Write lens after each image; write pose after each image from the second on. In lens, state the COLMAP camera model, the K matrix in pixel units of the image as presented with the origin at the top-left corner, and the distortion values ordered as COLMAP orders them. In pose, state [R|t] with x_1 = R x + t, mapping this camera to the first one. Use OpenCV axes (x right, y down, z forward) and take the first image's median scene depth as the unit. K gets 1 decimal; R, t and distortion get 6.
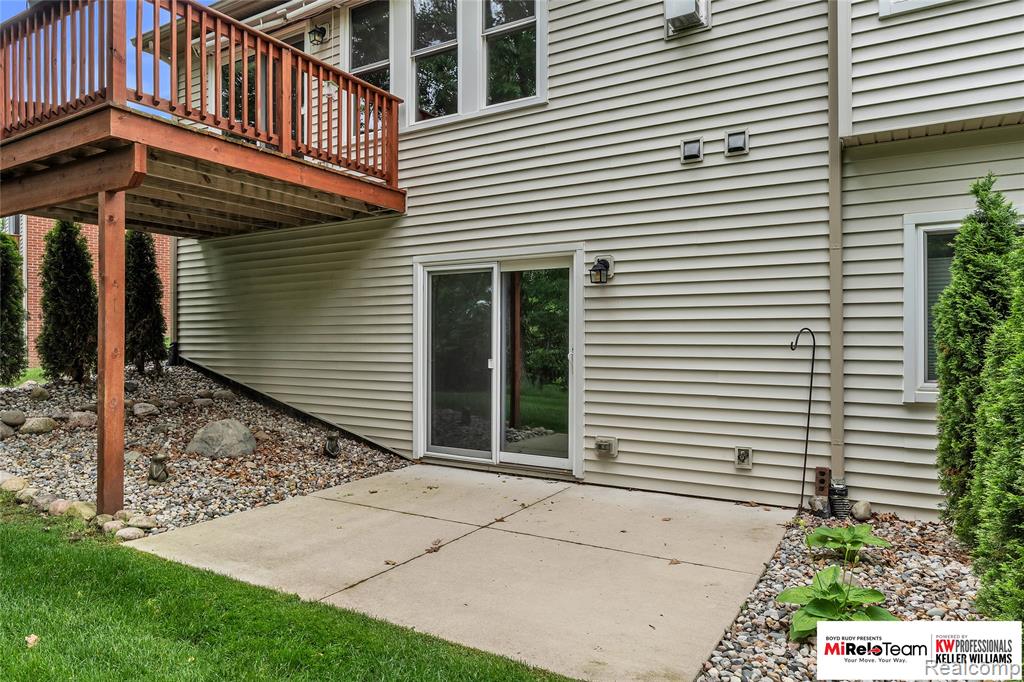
lens RADIAL K [[655.3, 0, 510.5], [0, 655.3, 343.2], [0, 0, 1]] dist [-0.010626, -0.002159]
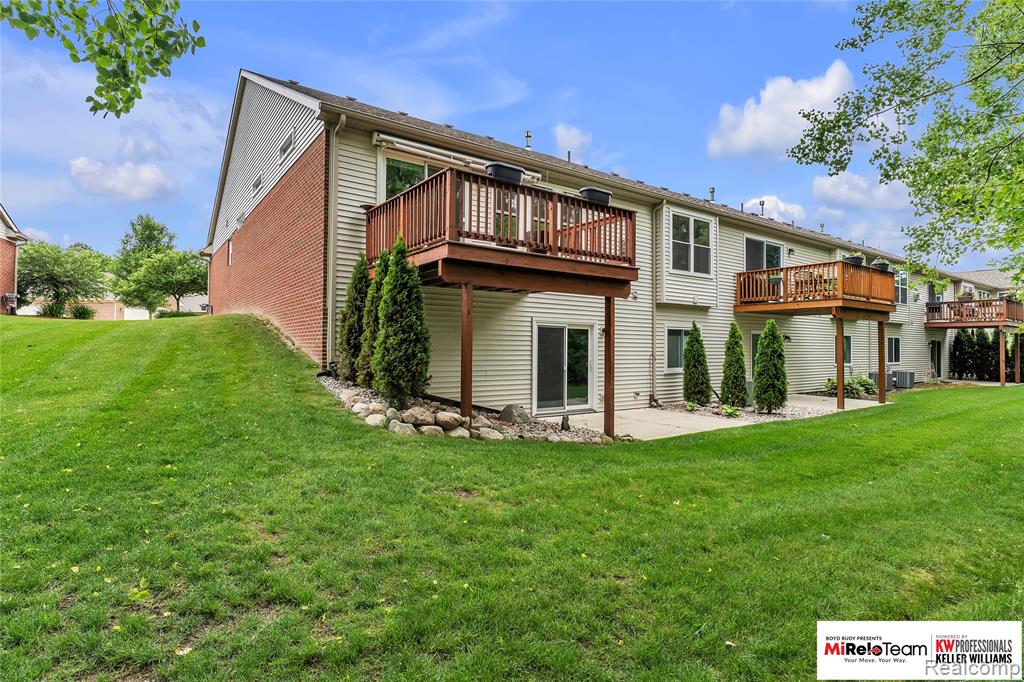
lens RADIAL K [[524.9, 0, 516.1], [0, 524.9, 344.0], [0, 0, 1]] dist [-0.022016, -0.000092]
pose [[0.386694, 0.014923, 0.922087, -1.840750], [0.000593, 0.999865, -0.016430, -0.023548], [-0.922208, 0.006900, 0.386633, 0.456264]]
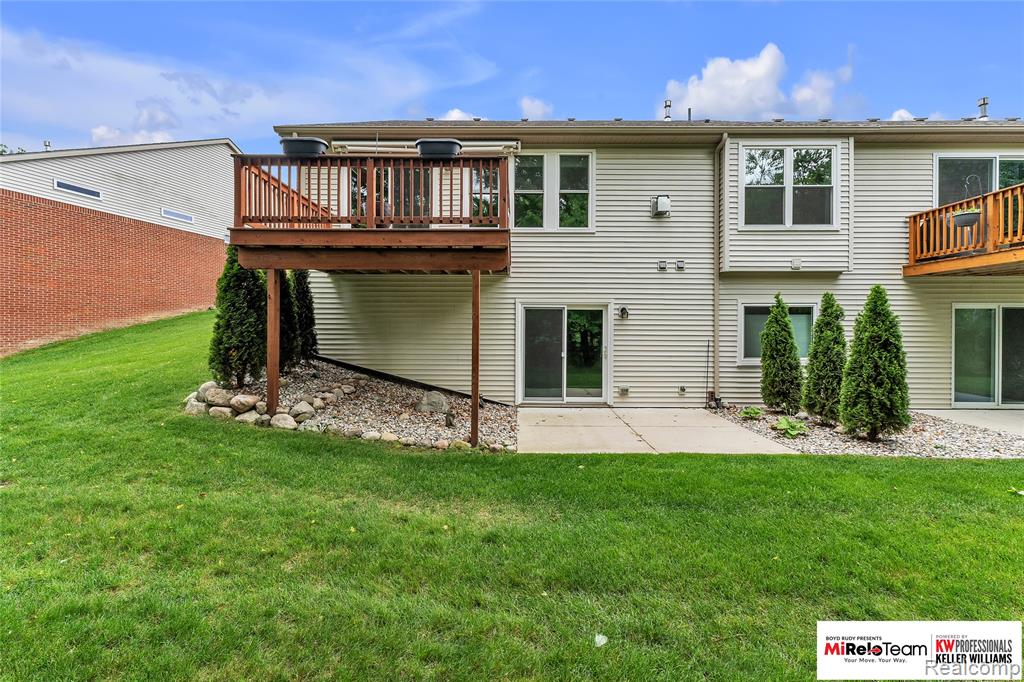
lens RADIAL K [[432.7, 0, 508.9], [0, 432.7, 333.4], [0, 0, 1]] dist [-0.000681, -0.000684]
pose [[0.856078, 0.003235, 0.516837, -0.892961], [-0.002427, 0.999995, -0.002241, -0.031609], [-0.516842, 0.000664, 0.856081, -0.069314]]
